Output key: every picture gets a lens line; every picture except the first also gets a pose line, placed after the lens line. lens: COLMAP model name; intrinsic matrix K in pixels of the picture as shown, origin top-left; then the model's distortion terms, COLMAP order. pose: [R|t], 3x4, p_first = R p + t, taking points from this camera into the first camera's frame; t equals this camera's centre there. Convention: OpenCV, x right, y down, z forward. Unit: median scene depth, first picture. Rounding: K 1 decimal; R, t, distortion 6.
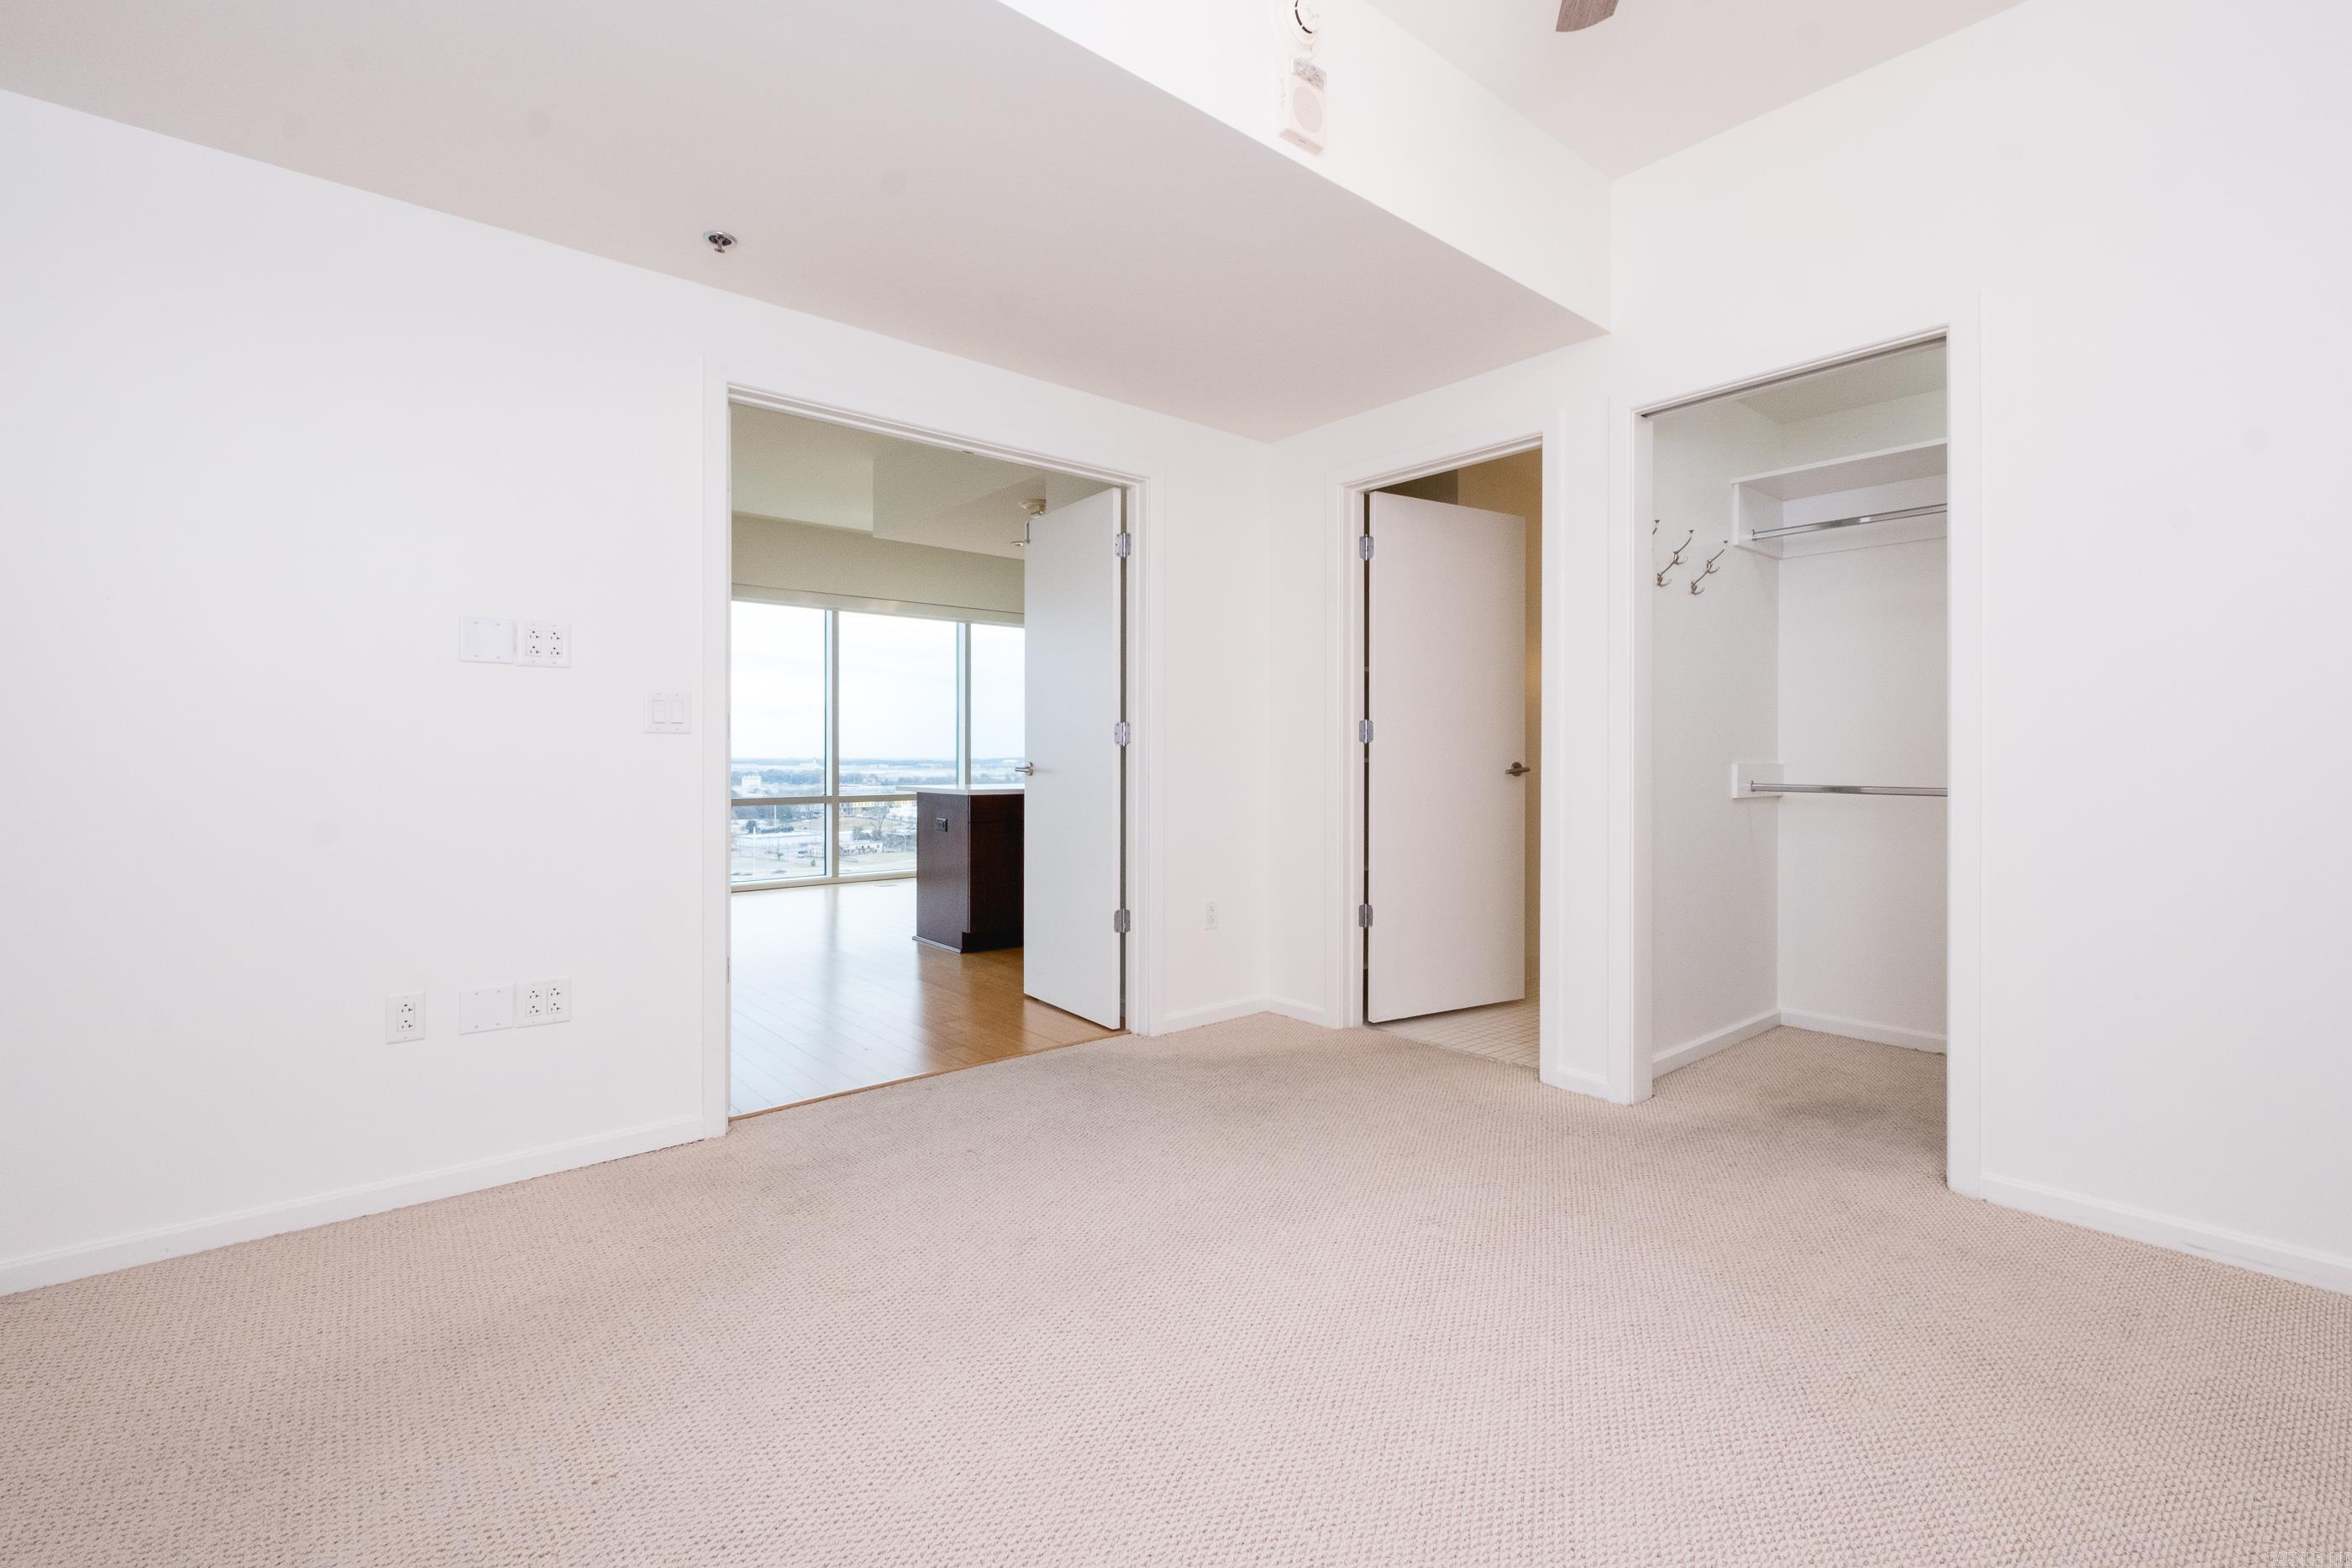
lens RADIAL K [[1023.8, 0, 1164.4], [0, 1023.8, 766.4], [0, 0, 1]] dist [0.002615, -0.003557]
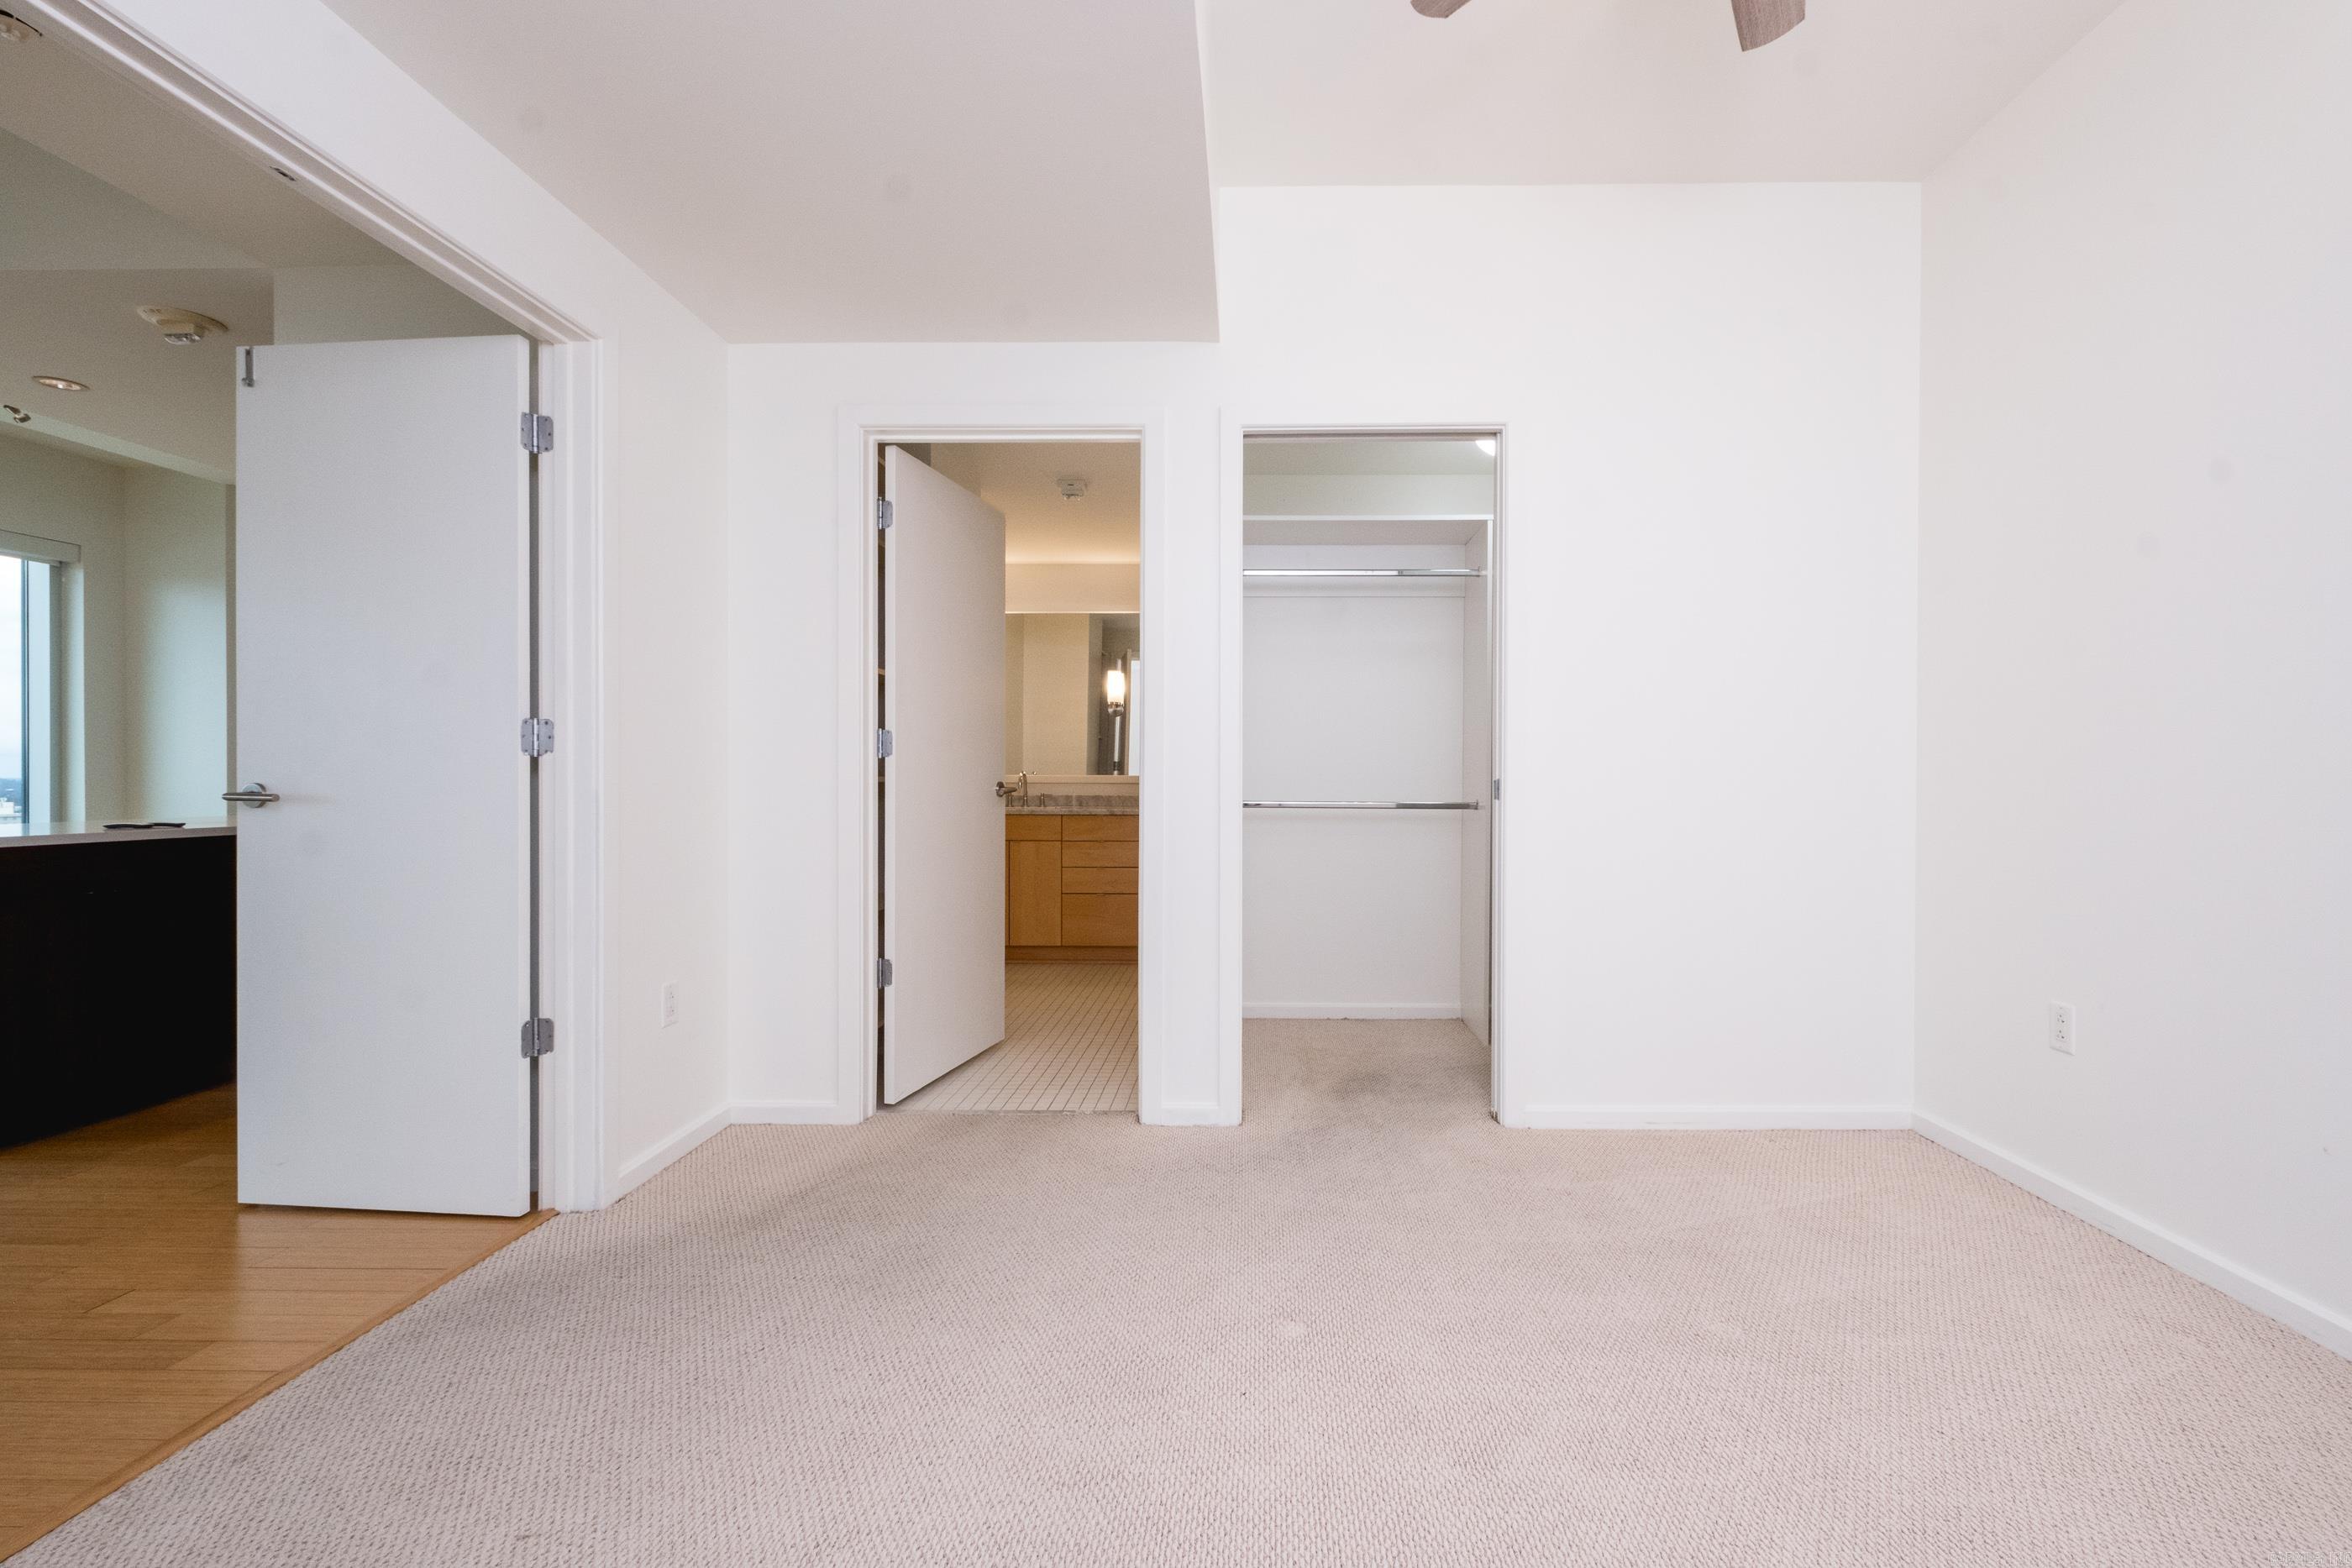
lens RADIAL K [[1023.8, 0, 1181.1], [0, 1023.8, 789.1], [0, 0, 1]] dist [0.002615, -0.003557]
pose [[0.653317, -0.006862, 0.757053, -0.260386], [0.005520, 0.999976, 0.004300, -0.000299], [-0.757064, 0.001370, 0.653339, 0.304757]]
